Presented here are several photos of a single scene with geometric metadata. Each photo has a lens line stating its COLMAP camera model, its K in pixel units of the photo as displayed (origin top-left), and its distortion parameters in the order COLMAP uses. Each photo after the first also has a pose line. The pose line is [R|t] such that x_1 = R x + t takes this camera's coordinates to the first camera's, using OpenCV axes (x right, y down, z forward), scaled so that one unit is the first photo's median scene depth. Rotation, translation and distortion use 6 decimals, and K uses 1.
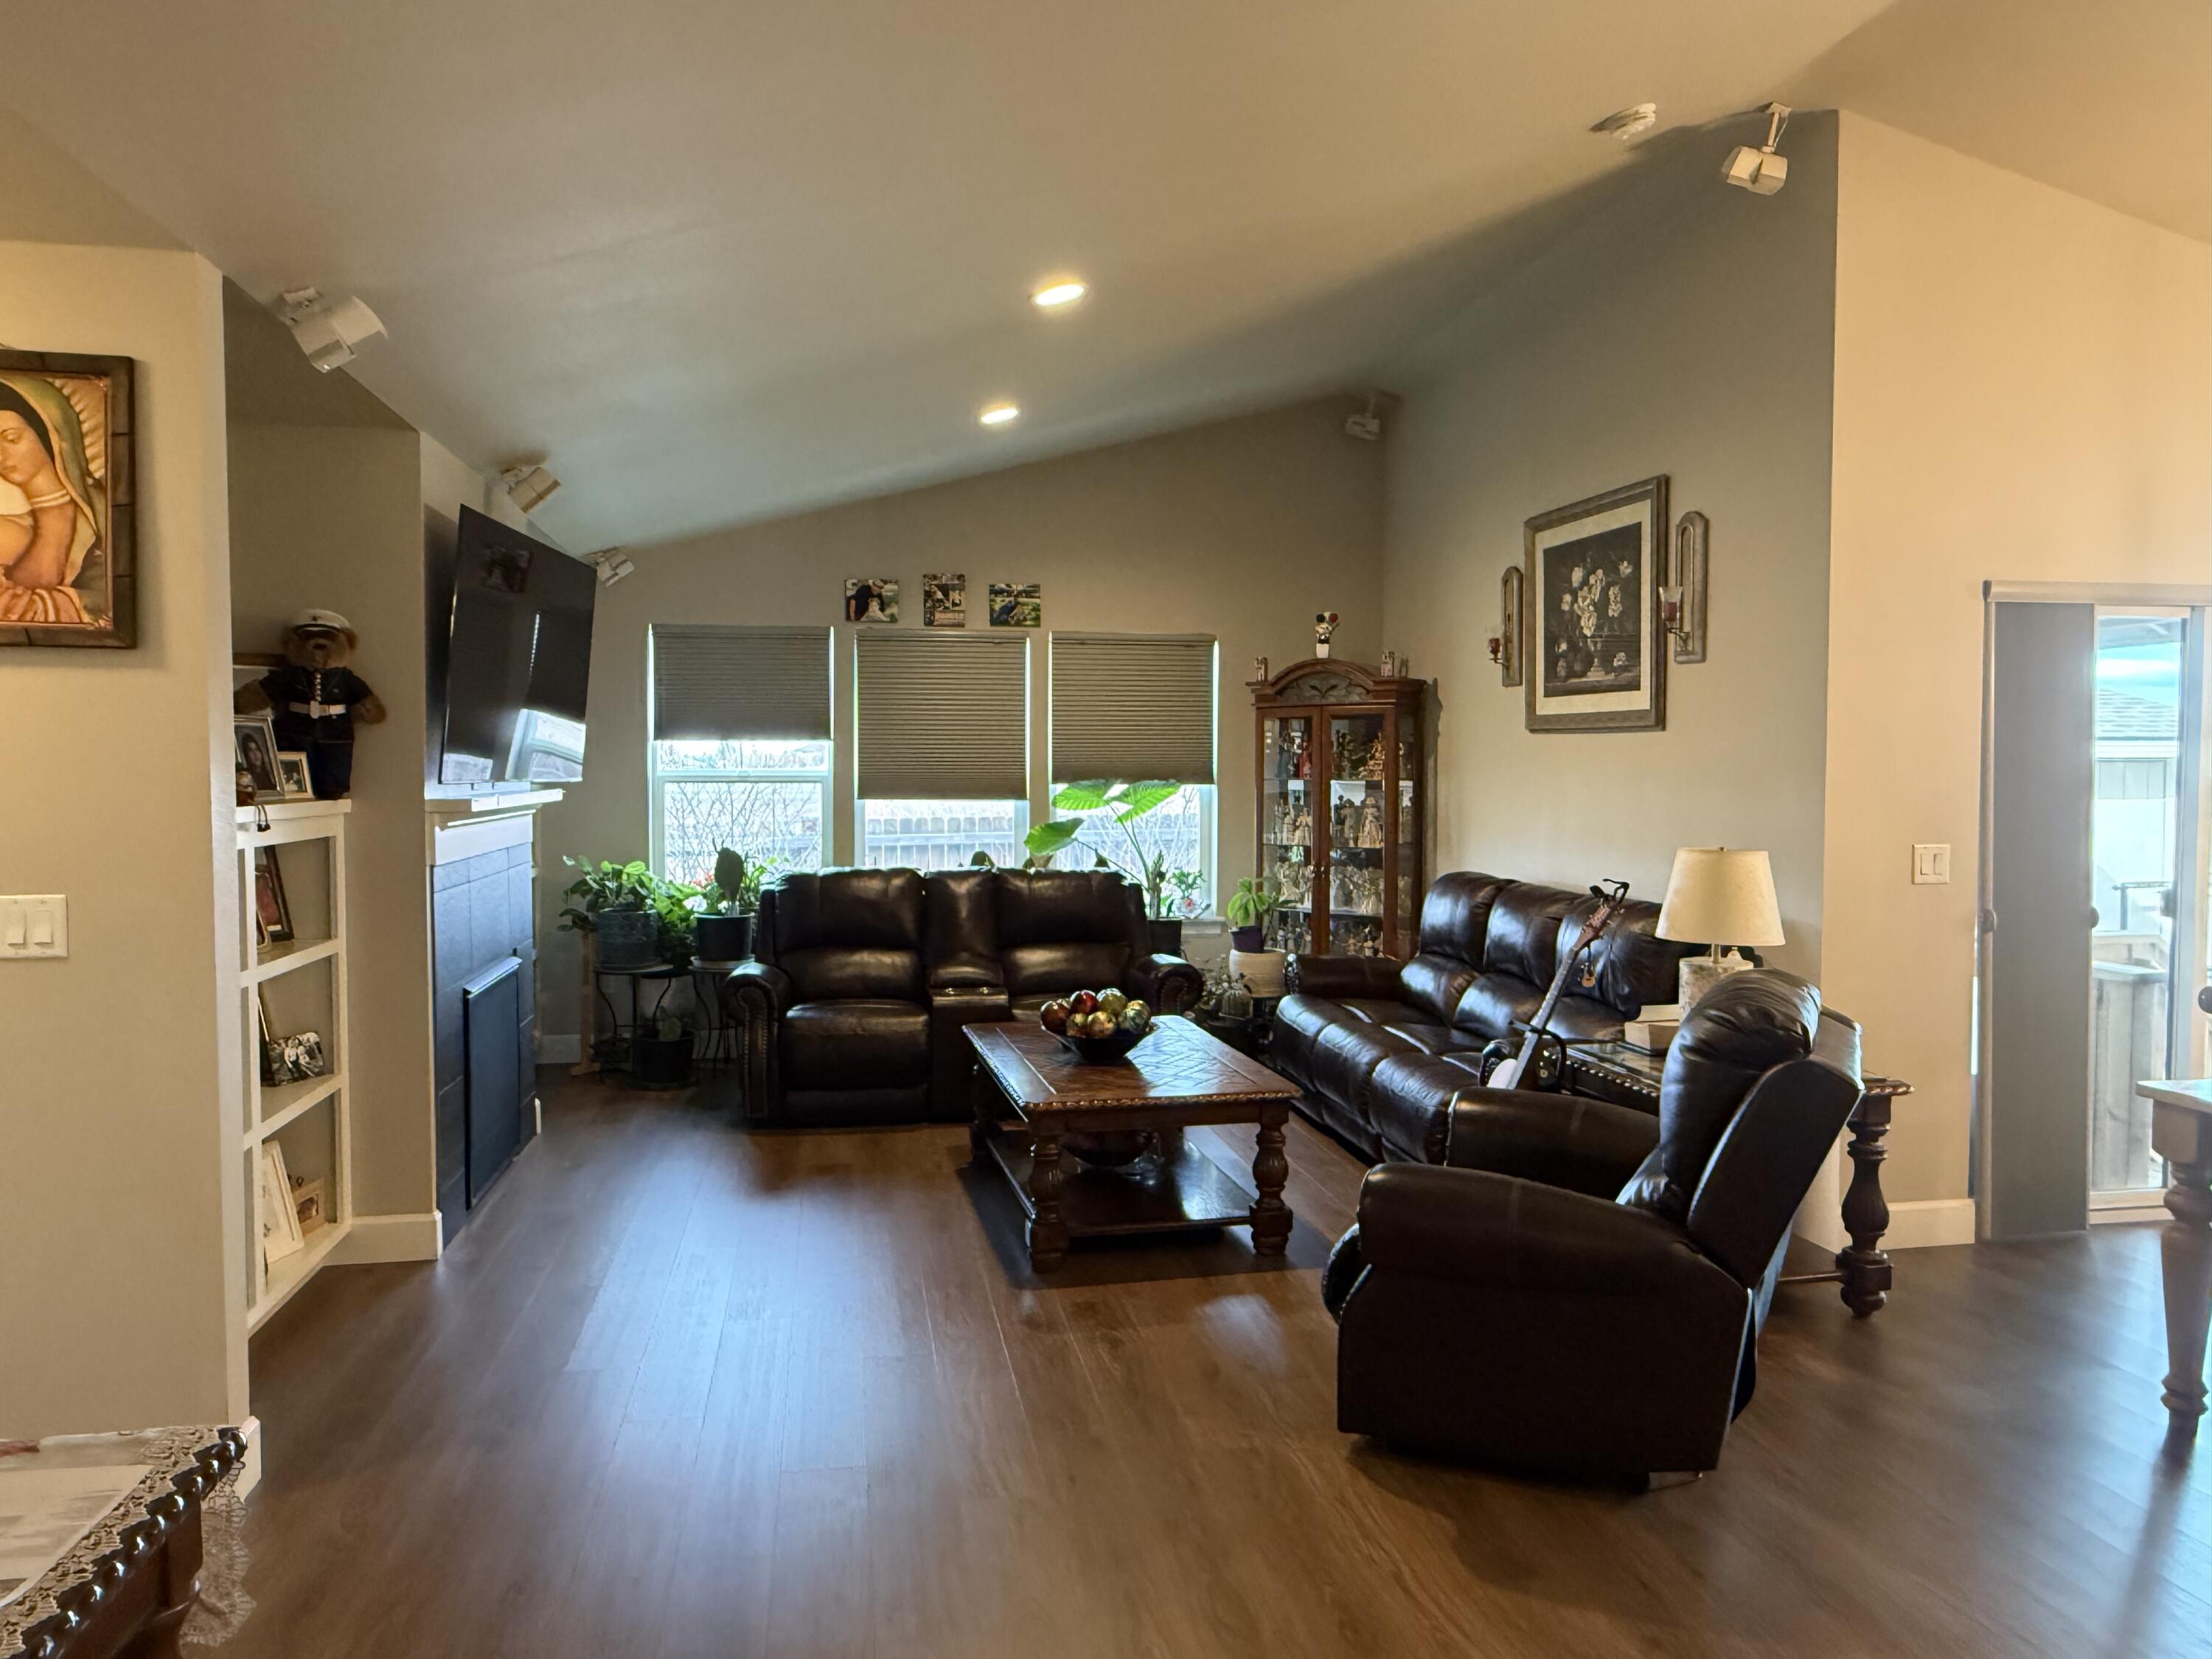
lens RADIAL K [[1478.7, 0, 1108.2], [0, 1478.7, 864.7], [0, 0, 1]] dist [0.002781, -0.002693]
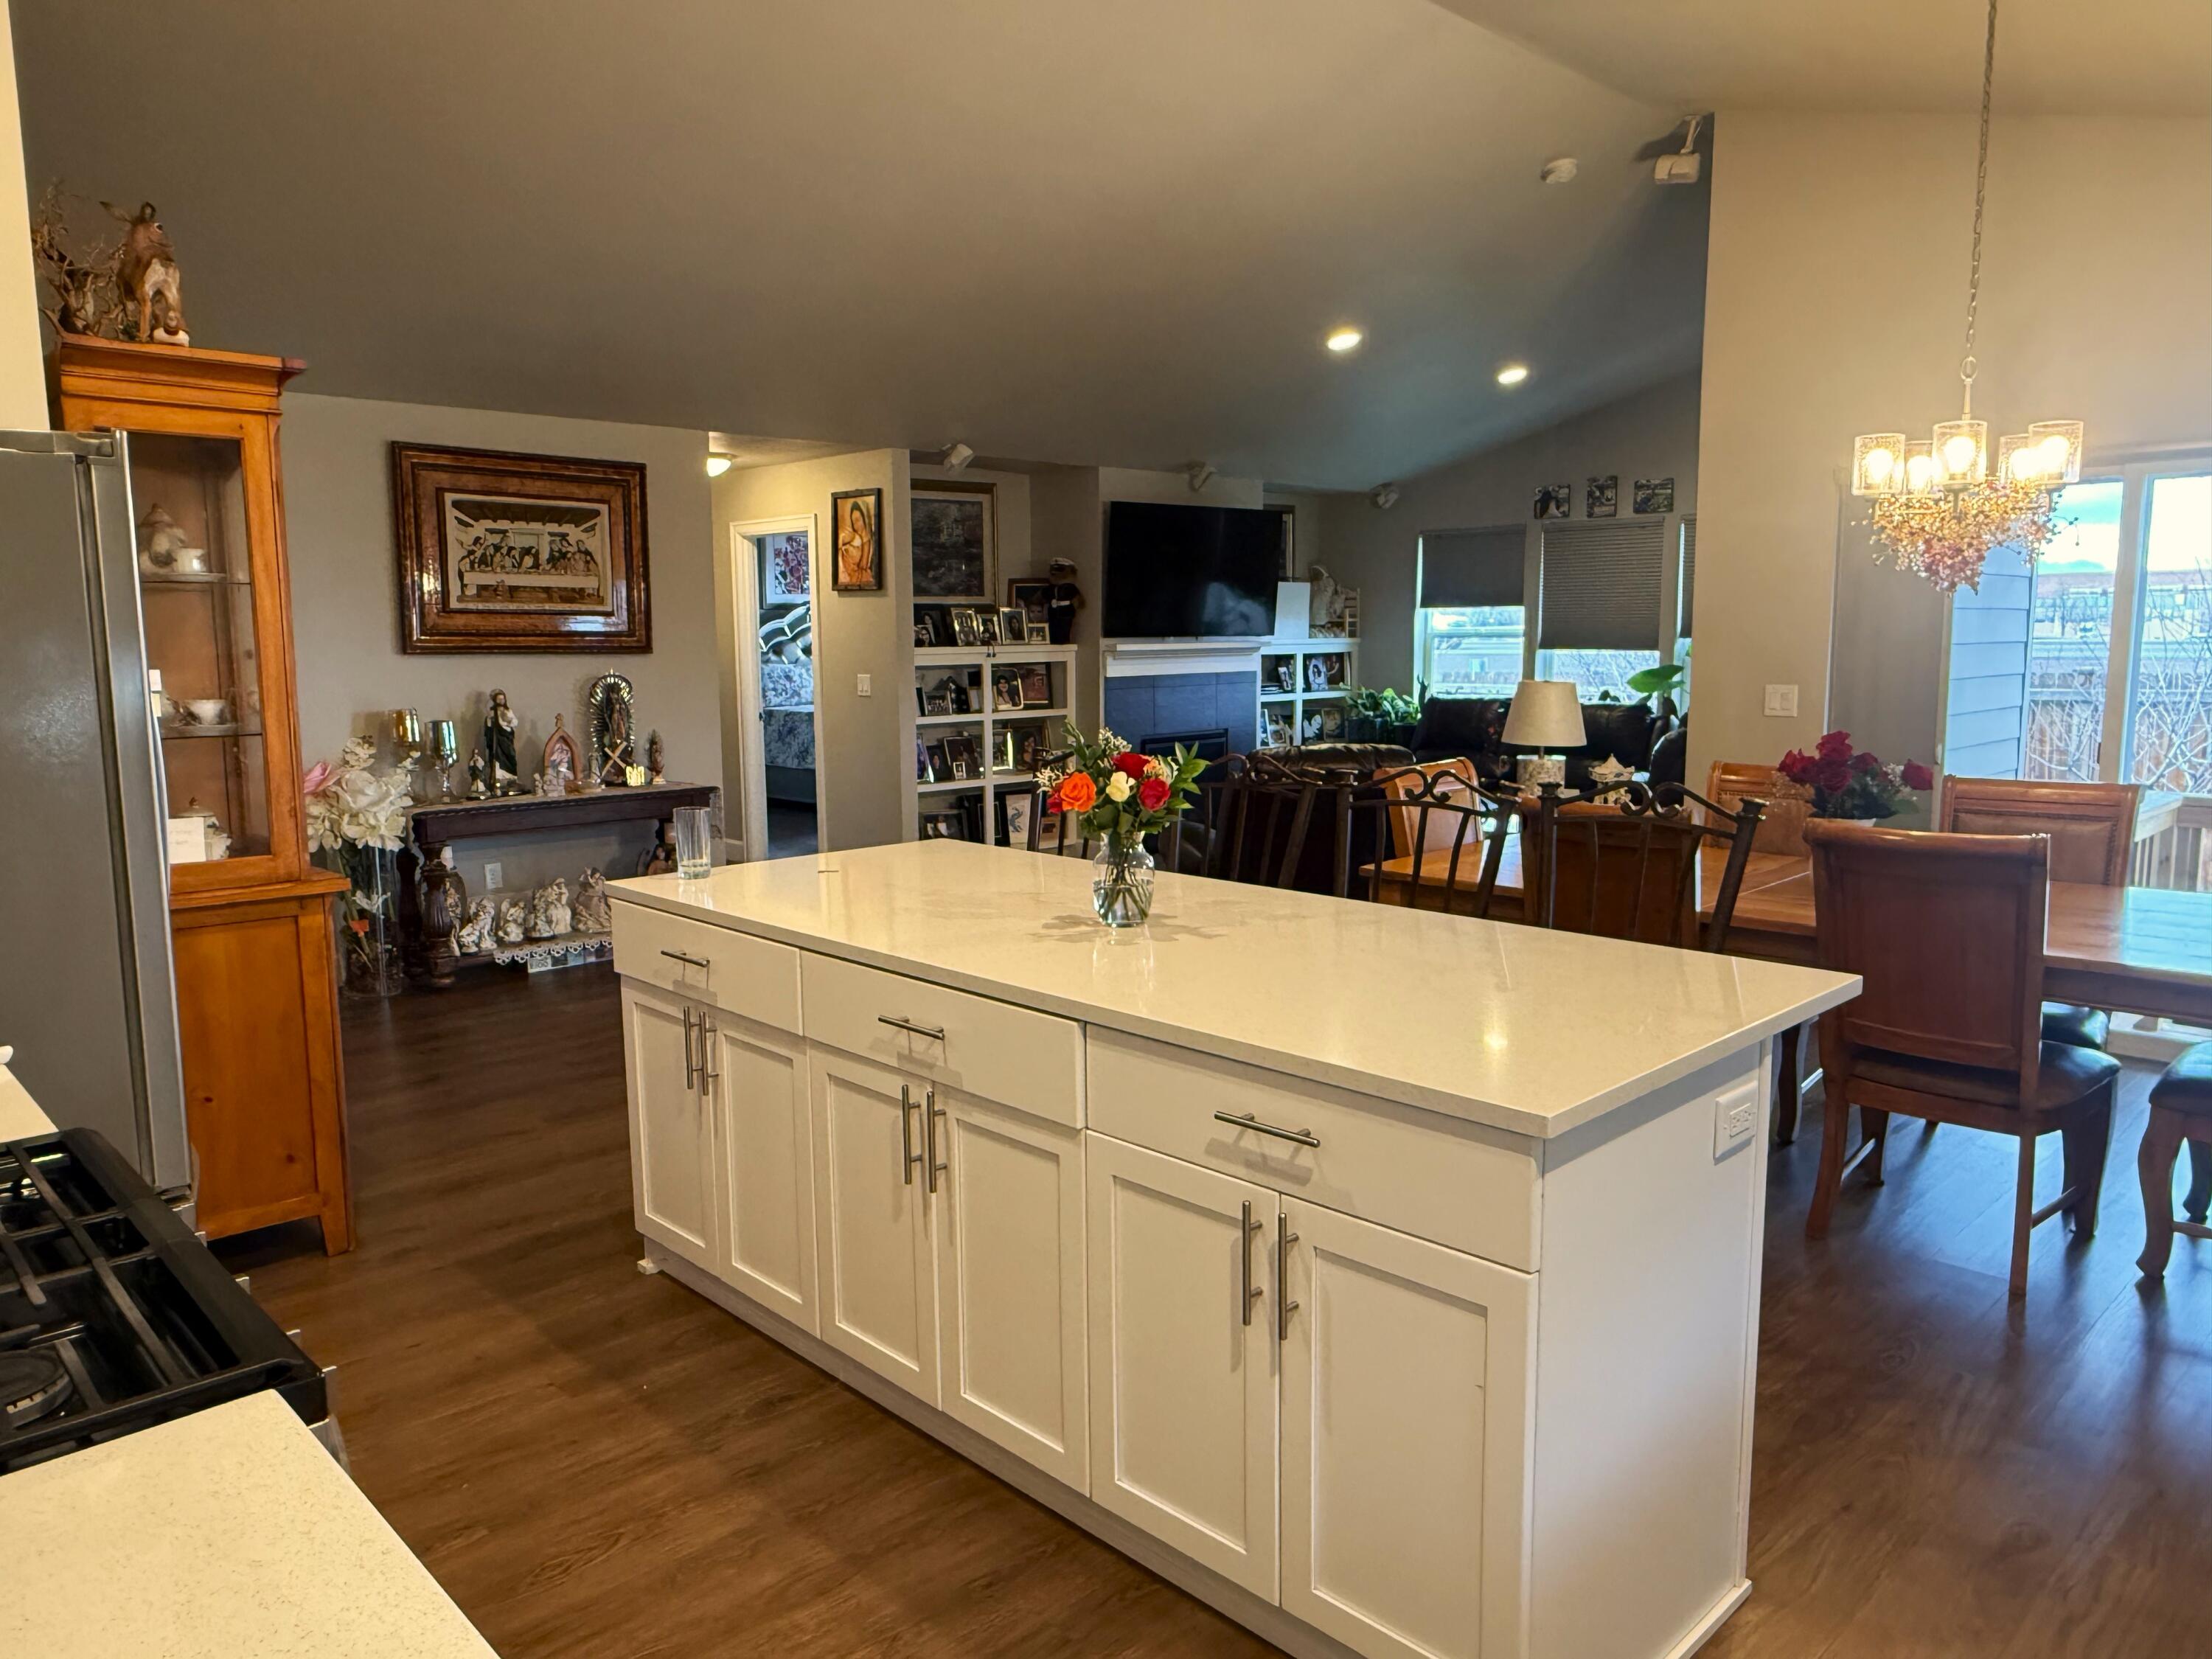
lens RADIAL K [[1478.7, 0, 1100.0], [0, 1478.7, 830.9], [0, 0, 1]] dist [0.002781, -0.002693]
pose [[0.546222, 0.111952, -0.830125, 0.771668], [-0.048892, 0.993600, 0.101828, 0.002553], [0.836212, -0.015034, 0.548200, -0.090402]]
